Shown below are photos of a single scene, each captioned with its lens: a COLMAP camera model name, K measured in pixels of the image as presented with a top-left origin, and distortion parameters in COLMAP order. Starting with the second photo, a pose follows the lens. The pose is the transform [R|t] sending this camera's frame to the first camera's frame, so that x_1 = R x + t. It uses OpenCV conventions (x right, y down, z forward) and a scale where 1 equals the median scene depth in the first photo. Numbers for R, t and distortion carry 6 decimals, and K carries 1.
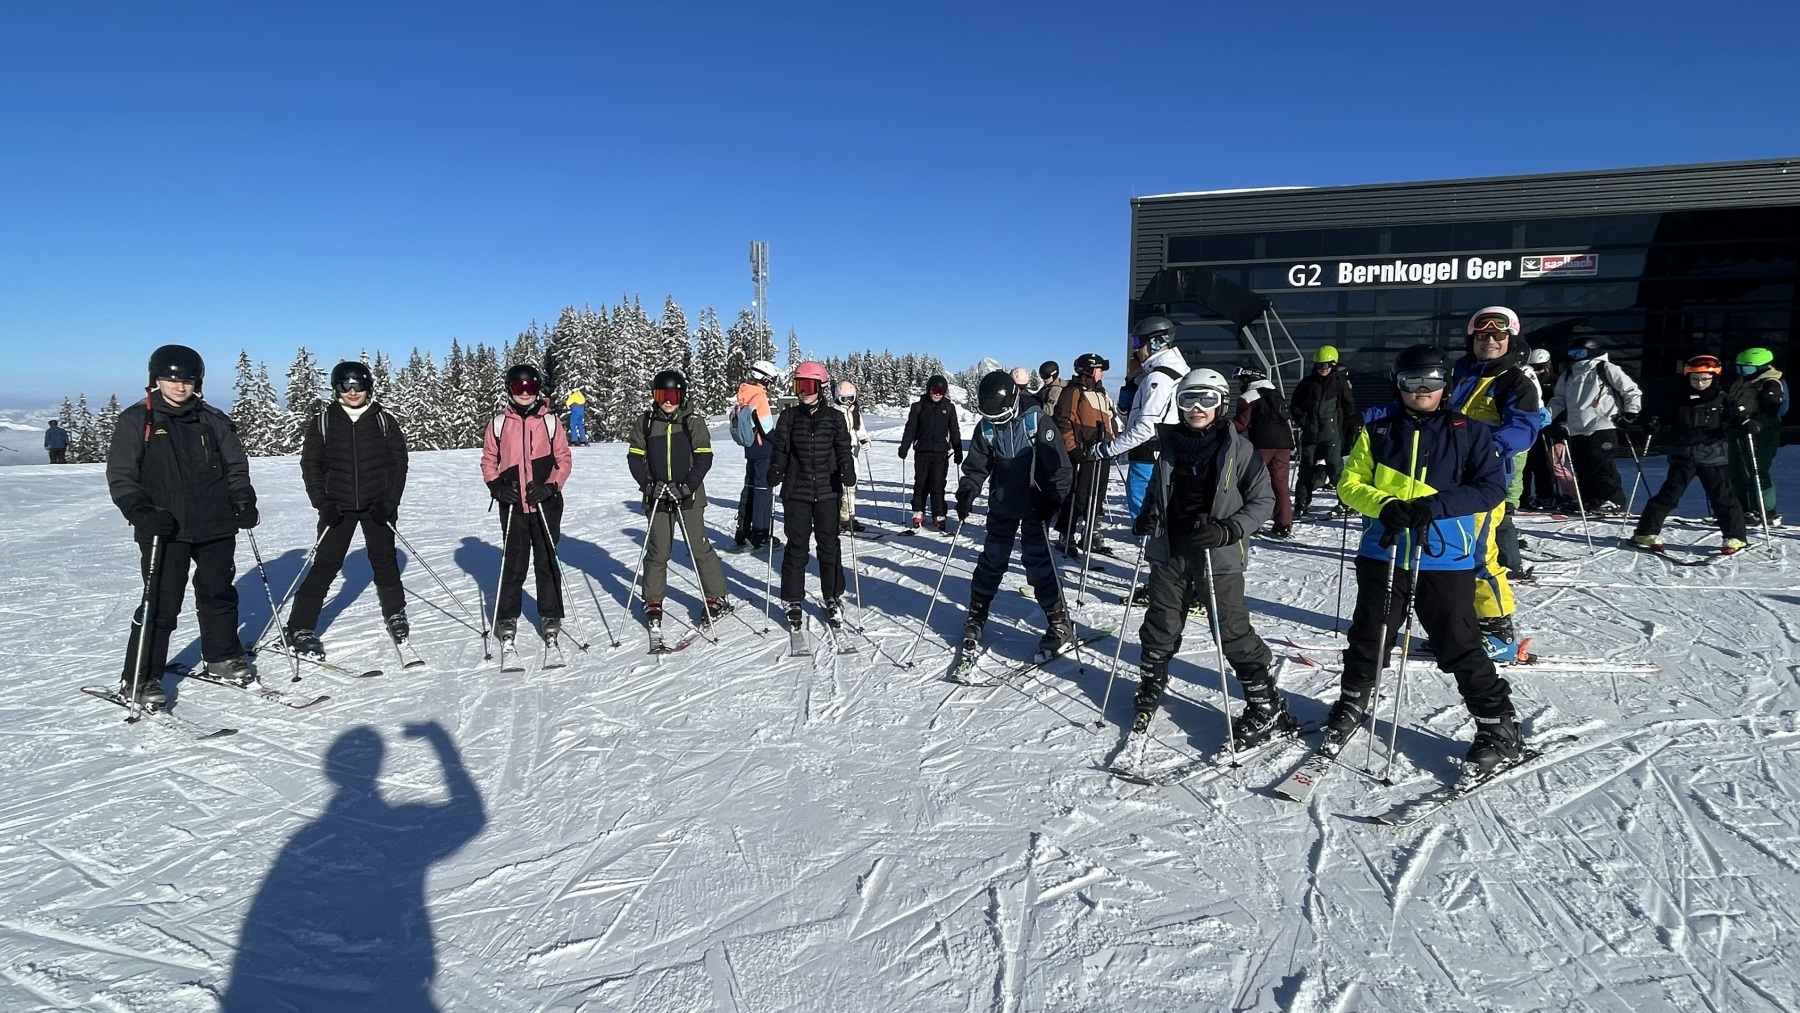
lens RADIAL K [[921.0, 0, 900.0], [0, 921.0, 506.5], [0, 0, 1]] dist [-0.000595, 0.000394]
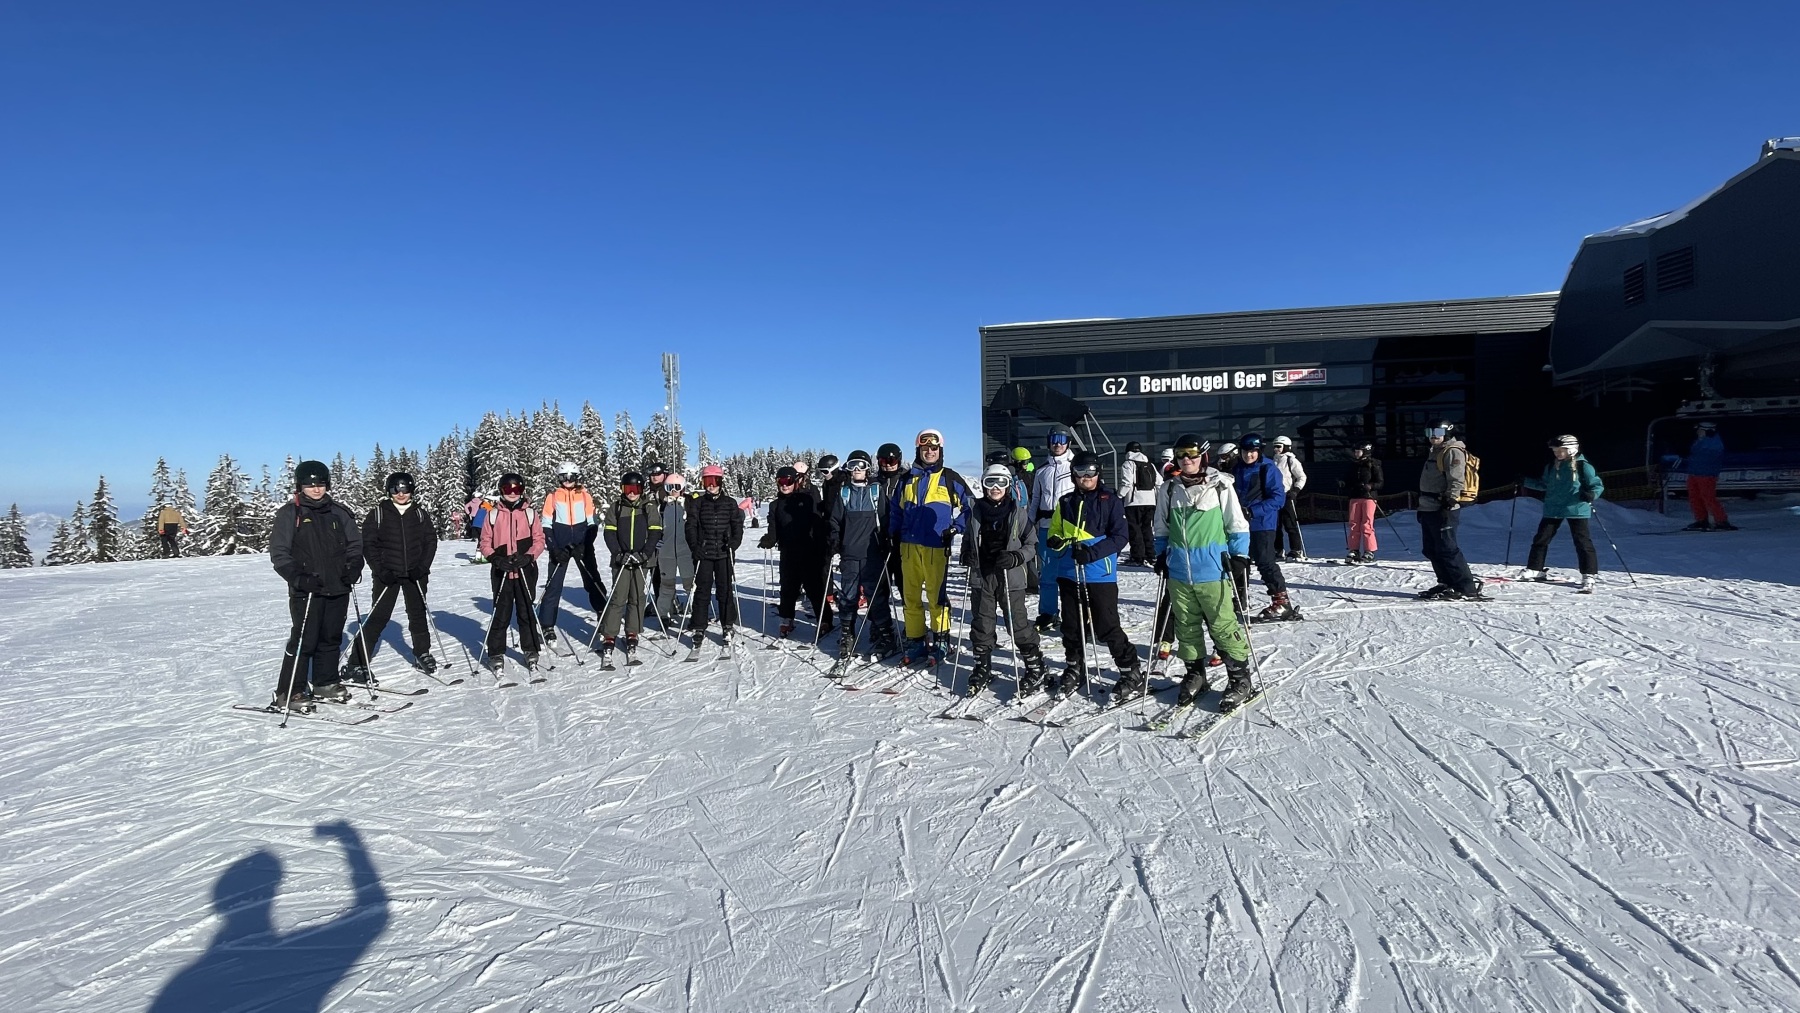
lens RADIAL K [[858.7, 0, 900.0], [0, 858.7, 506.5], [0, 0, 1]] dist [0.001017, -0.000142]
pose [[0.993266, -0.025416, 0.113030, 0.011452], [0.036135, 0.994934, -0.093812, 0.047943], [-0.110073, 0.097265, 0.989153, -0.384282]]
